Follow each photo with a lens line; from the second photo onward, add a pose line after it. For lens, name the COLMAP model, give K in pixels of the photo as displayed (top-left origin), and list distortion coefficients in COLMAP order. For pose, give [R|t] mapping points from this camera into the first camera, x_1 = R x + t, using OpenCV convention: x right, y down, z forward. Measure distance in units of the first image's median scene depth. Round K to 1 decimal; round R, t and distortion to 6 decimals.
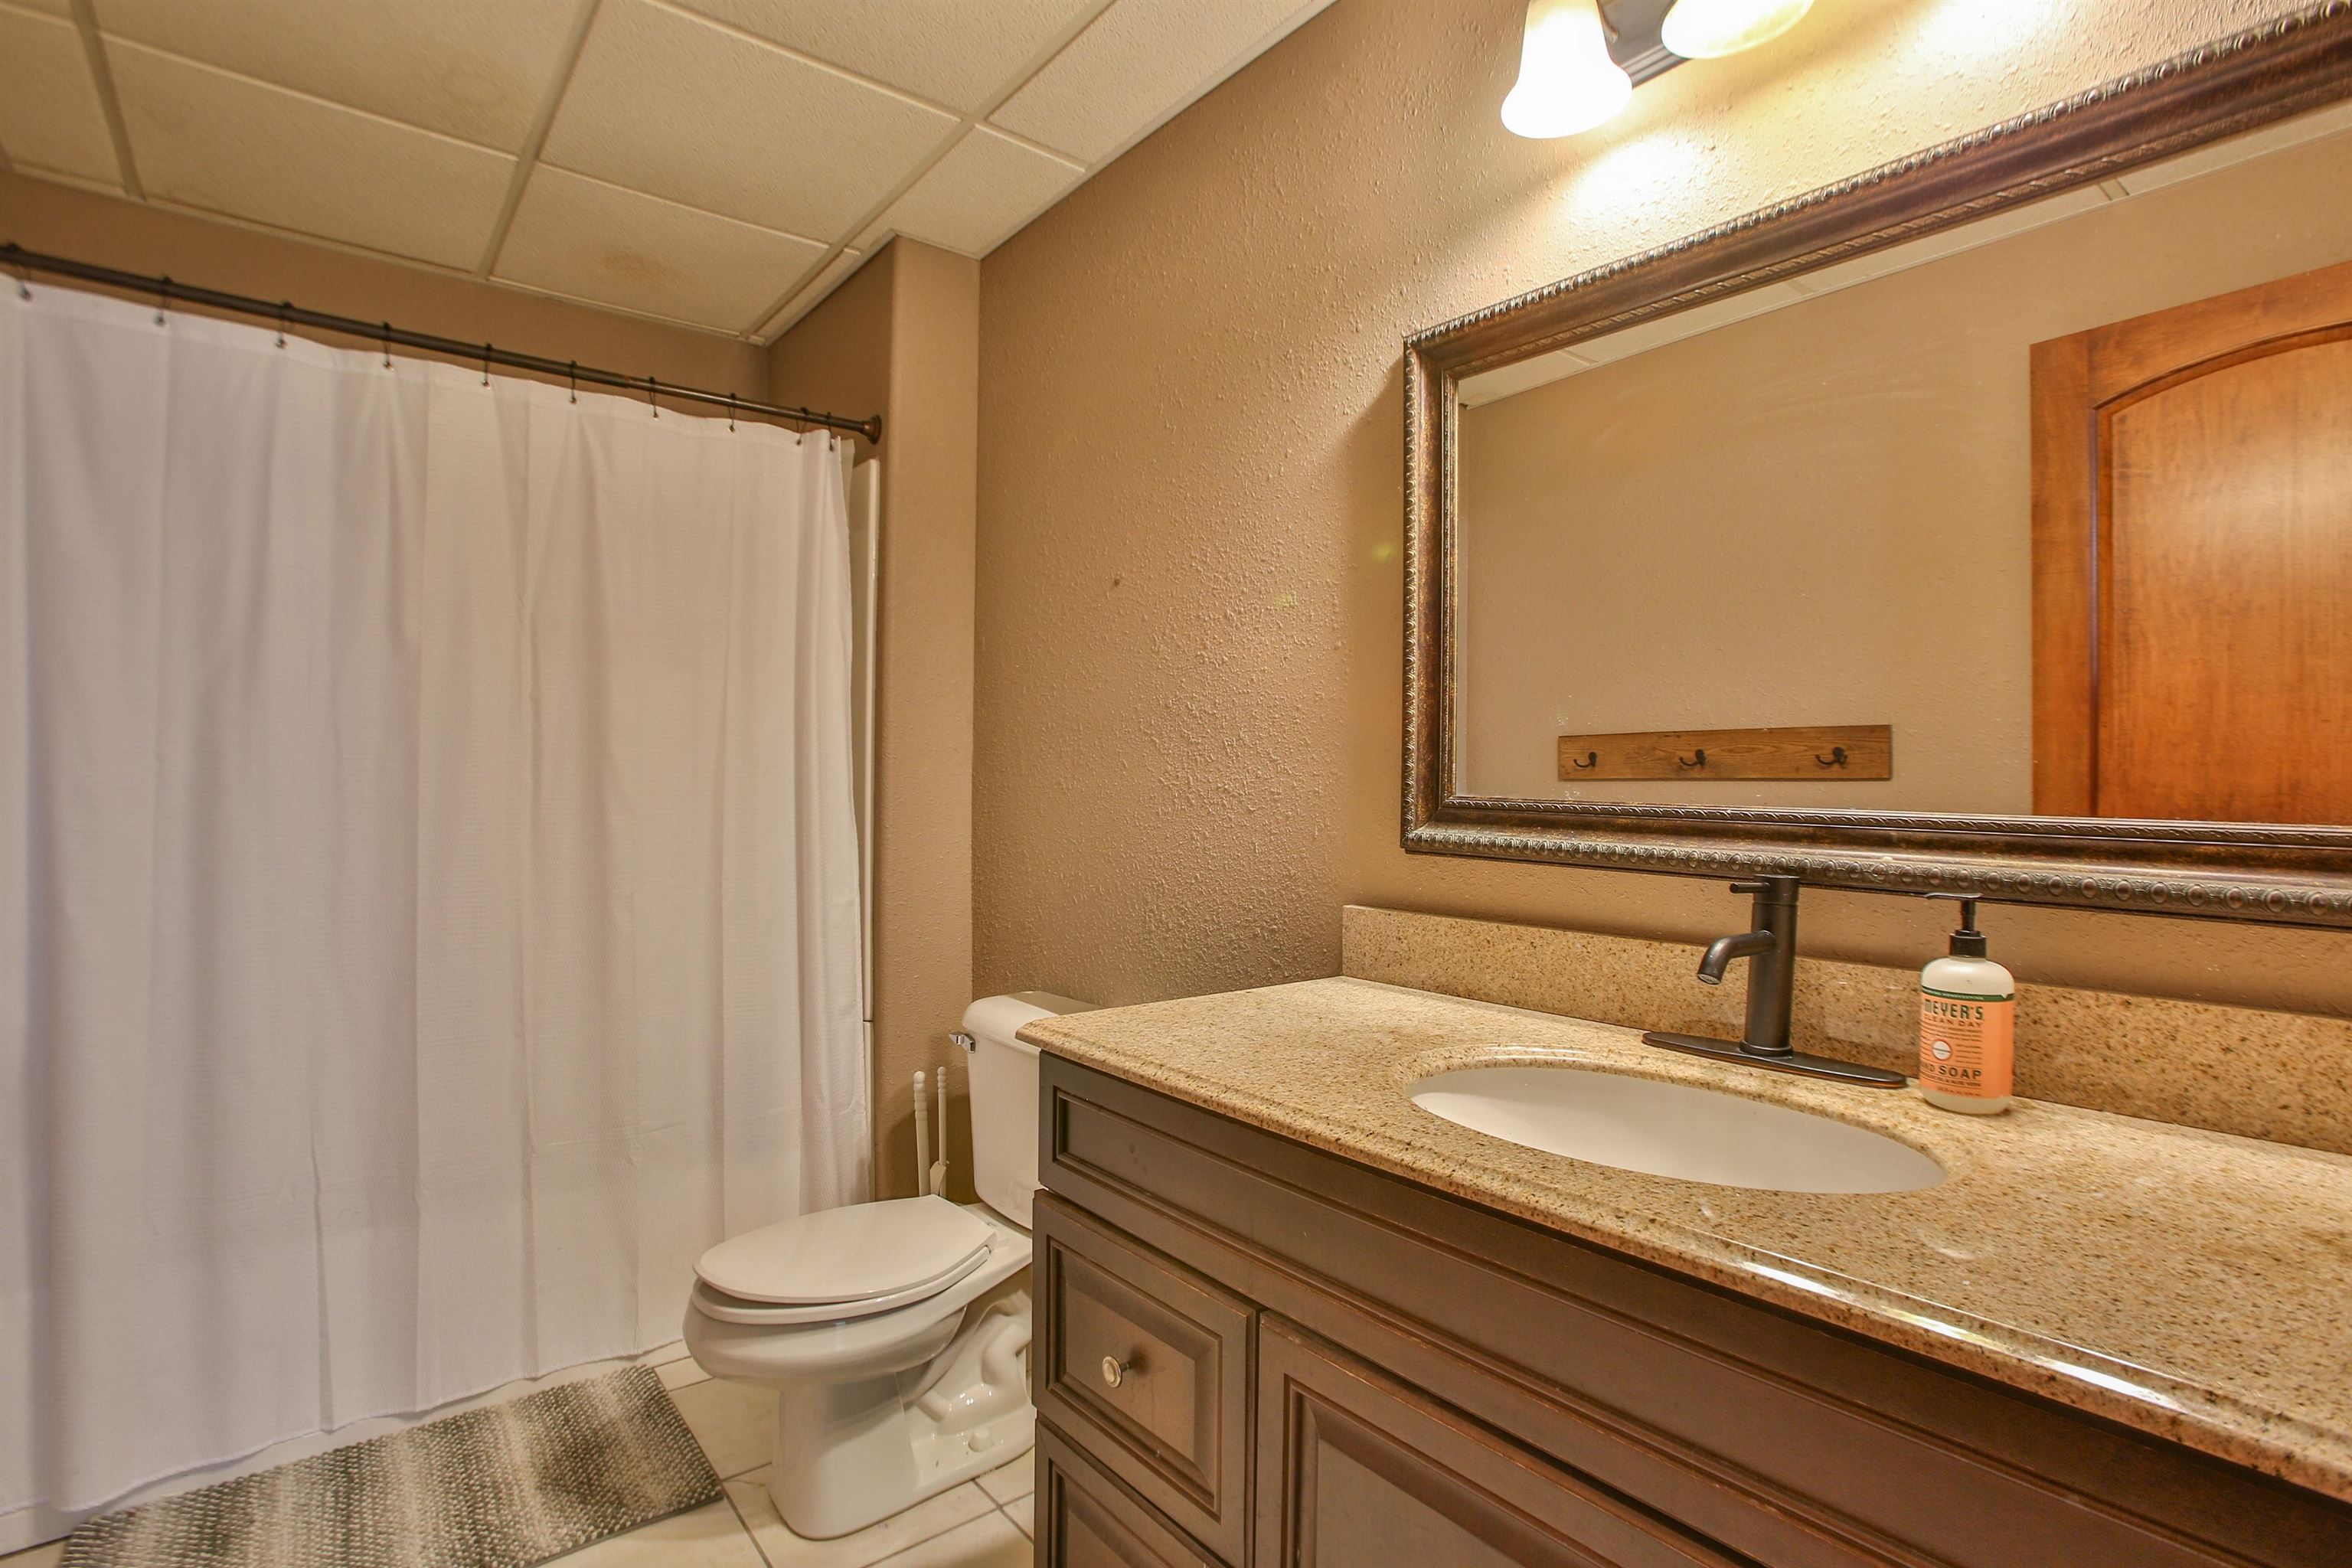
lens RADIAL K [[1143.0, 0, 1191.2], [0, 1143.0, 787.7], [0, 0, 1]] dist [-0.027414, 0.005464]
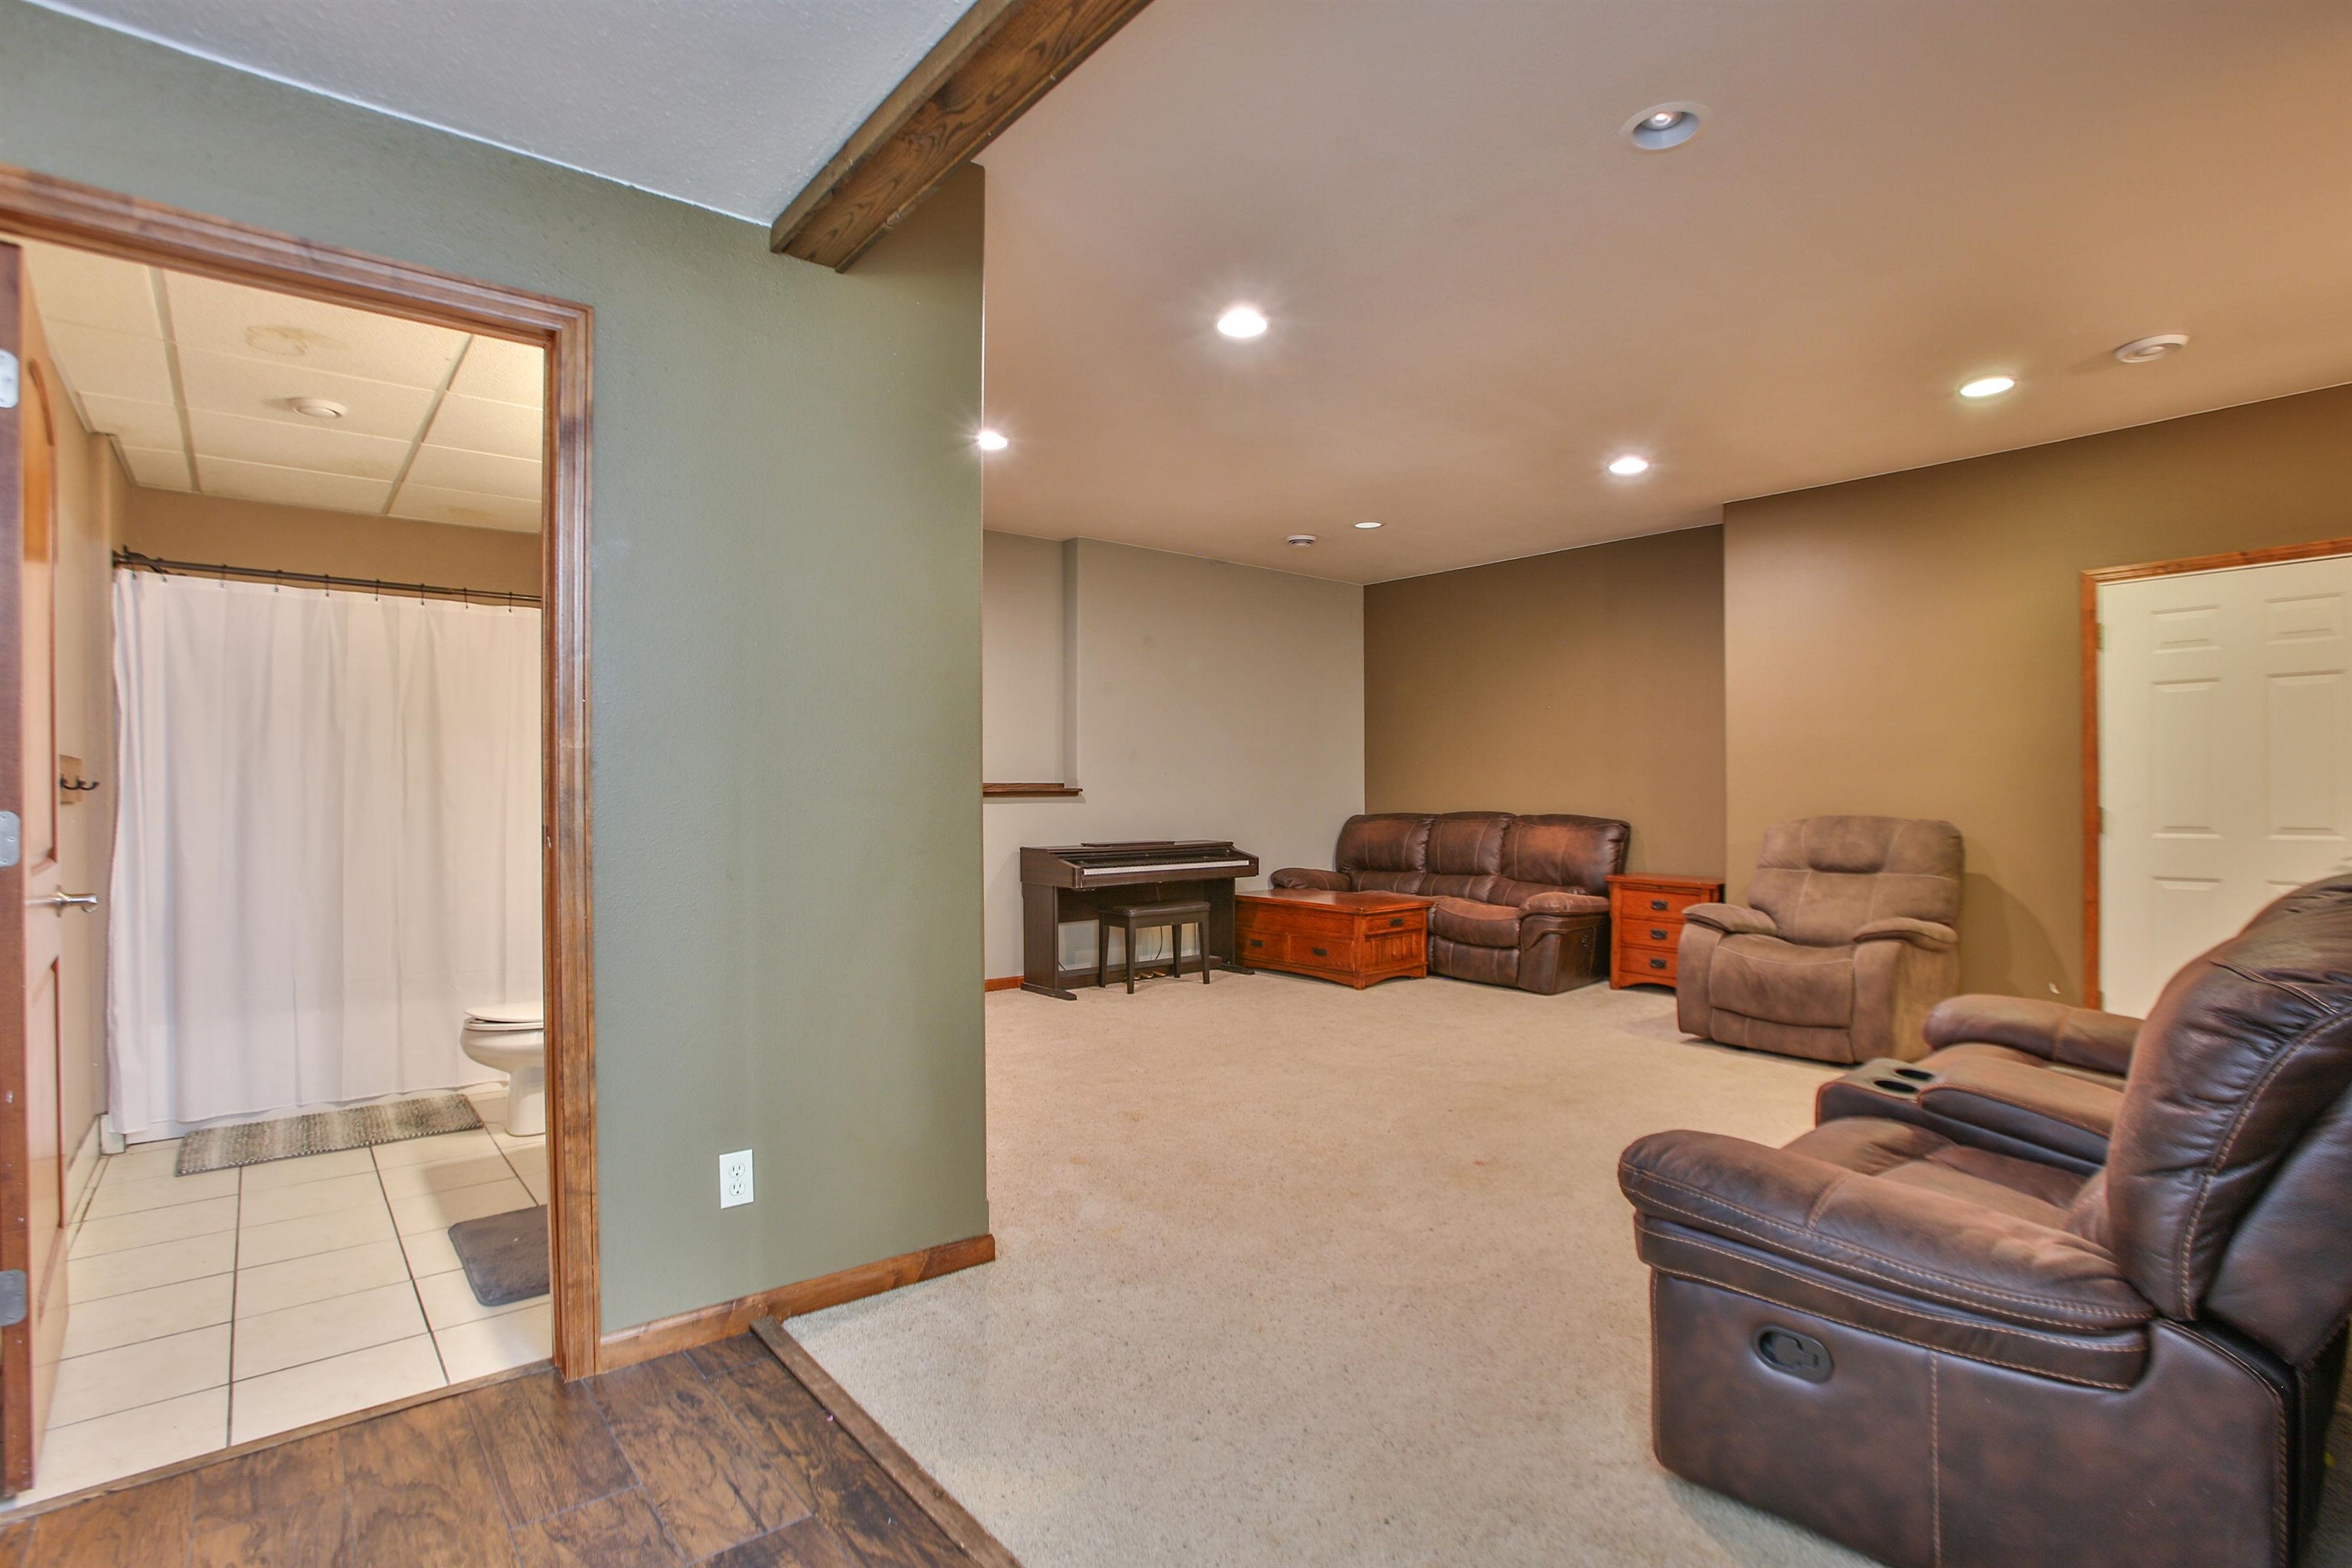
lens RADIAL K [[1143.0, 0, 1176.7], [0, 1143.0, 789.8], [0, 0, 1]] dist [-0.027414, 0.005464]
pose [[0.999895, -0.005300, 0.013512, 0.820637], [0.005349, 0.999979, -0.003601, -0.000229], [-0.013492, 0.003673, 0.999902, -1.095730]]
